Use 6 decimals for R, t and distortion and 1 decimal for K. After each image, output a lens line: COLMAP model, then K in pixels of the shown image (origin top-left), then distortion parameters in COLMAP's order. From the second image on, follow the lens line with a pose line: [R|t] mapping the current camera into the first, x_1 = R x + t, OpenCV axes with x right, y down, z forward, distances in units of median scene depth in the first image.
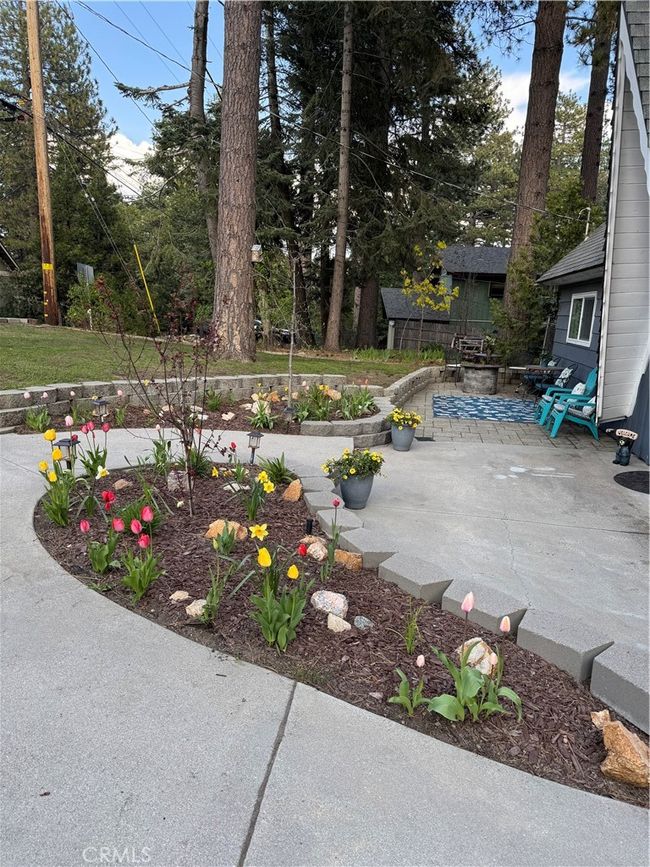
lens RADIAL K [[607.2, 0, 323.9], [0, 607.2, 436.7], [0, 0, 1]] dist [0.121567, -0.162875]
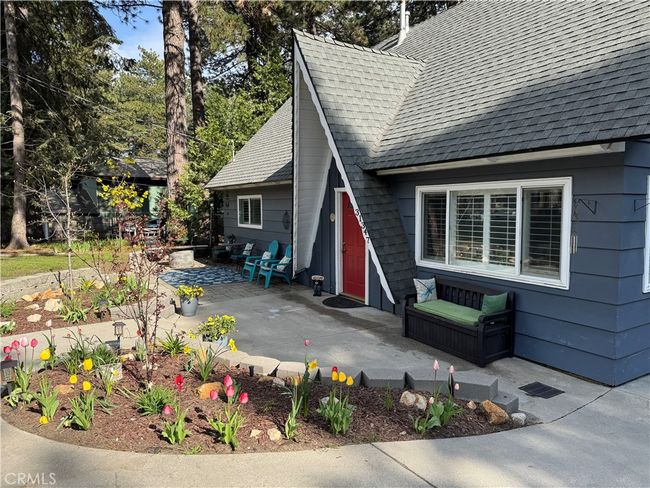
lens RADIAL K [[453.9, 0, 325.0], [0, 453.9, 244.0], [0, 0, 1]] dist [0.123304, -0.164104]
pose [[0.754591, -0.106210, 0.647543, -0.172591], [0.173372, 0.984018, -0.040634, -0.023786], [-0.632878, 0.142928, 0.760945, 0.001282]]
